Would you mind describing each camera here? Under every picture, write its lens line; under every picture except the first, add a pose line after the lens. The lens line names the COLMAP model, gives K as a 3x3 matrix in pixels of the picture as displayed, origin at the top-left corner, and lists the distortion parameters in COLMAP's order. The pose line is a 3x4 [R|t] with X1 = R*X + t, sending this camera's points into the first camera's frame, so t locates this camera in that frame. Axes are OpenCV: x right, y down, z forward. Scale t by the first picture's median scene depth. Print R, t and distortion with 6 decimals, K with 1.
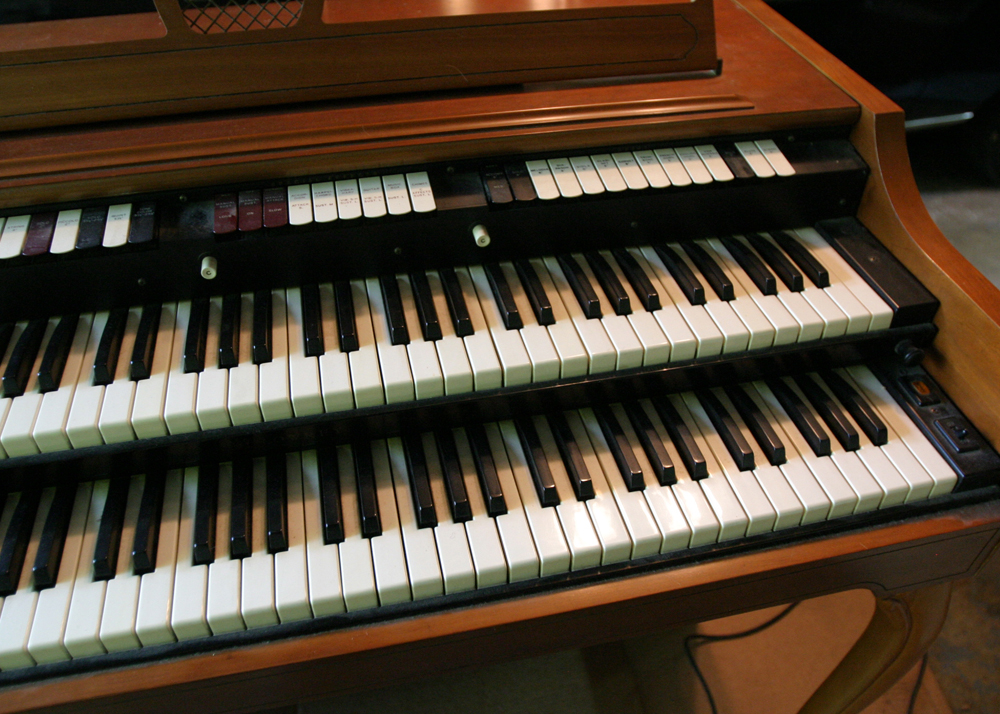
lens RADIAL K [[802.1, 0, 500.0], [0, 802.1, 357.0], [0, 0, 1]] dist [-0.074932, 0.009613]
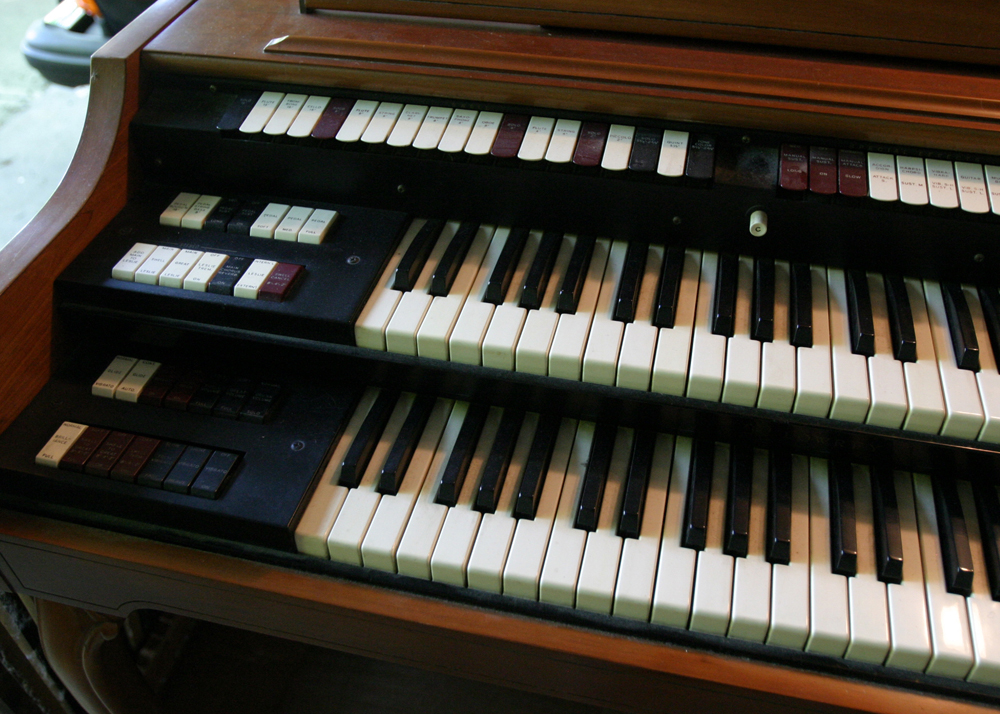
lens RADIAL K [[919.7, 0, 500.0], [0, 919.7, 357.0], [0, 0, 1]] dist [-0.071911, 0.011594]
pose [[0.899815, 0.276471, -0.337487, -0.242247], [-0.268314, 0.960667, 0.071599, 0.033558], [0.344008, 0.026126, 0.938603, -0.041057]]
